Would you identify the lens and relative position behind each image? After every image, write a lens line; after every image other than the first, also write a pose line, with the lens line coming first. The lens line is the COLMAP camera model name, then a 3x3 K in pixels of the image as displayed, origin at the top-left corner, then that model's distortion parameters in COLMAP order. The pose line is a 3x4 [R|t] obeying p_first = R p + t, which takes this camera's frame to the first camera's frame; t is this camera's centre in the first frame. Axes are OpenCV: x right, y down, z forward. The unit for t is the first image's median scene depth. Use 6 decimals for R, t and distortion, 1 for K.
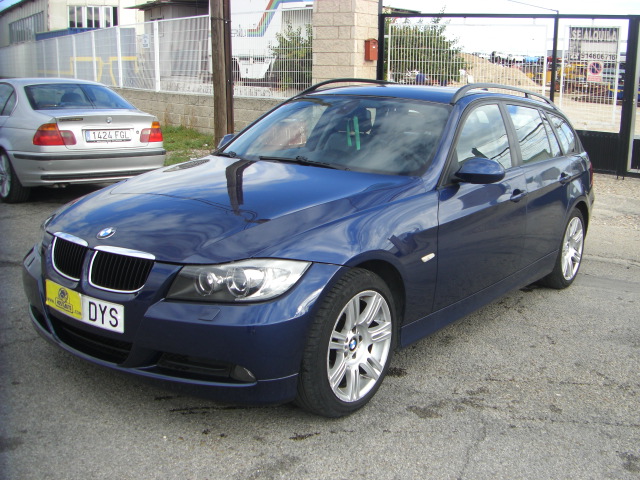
lens RADIAL K [[710.0, 0, 320.9], [0, 710.0, 237.3], [0, 0, 1]] dist [-0.124318, 0.000000]
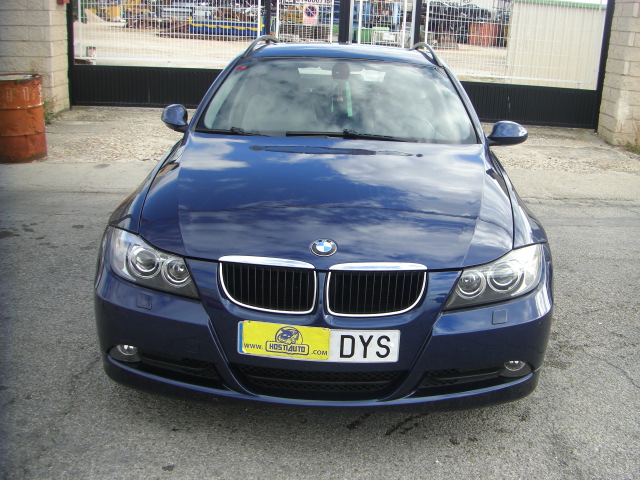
lens RADIAL K [[710.0, 0, 320.9], [0, 710.0, 240.9], [0, 0, 1]] dist [-0.124318, 0.000000]
pose [[0.834947, -0.155679, 0.527851, -0.768662], [0.106760, 0.986753, 0.122152, -0.117286], [-0.539875, -0.045637, 0.840507, 0.338960]]
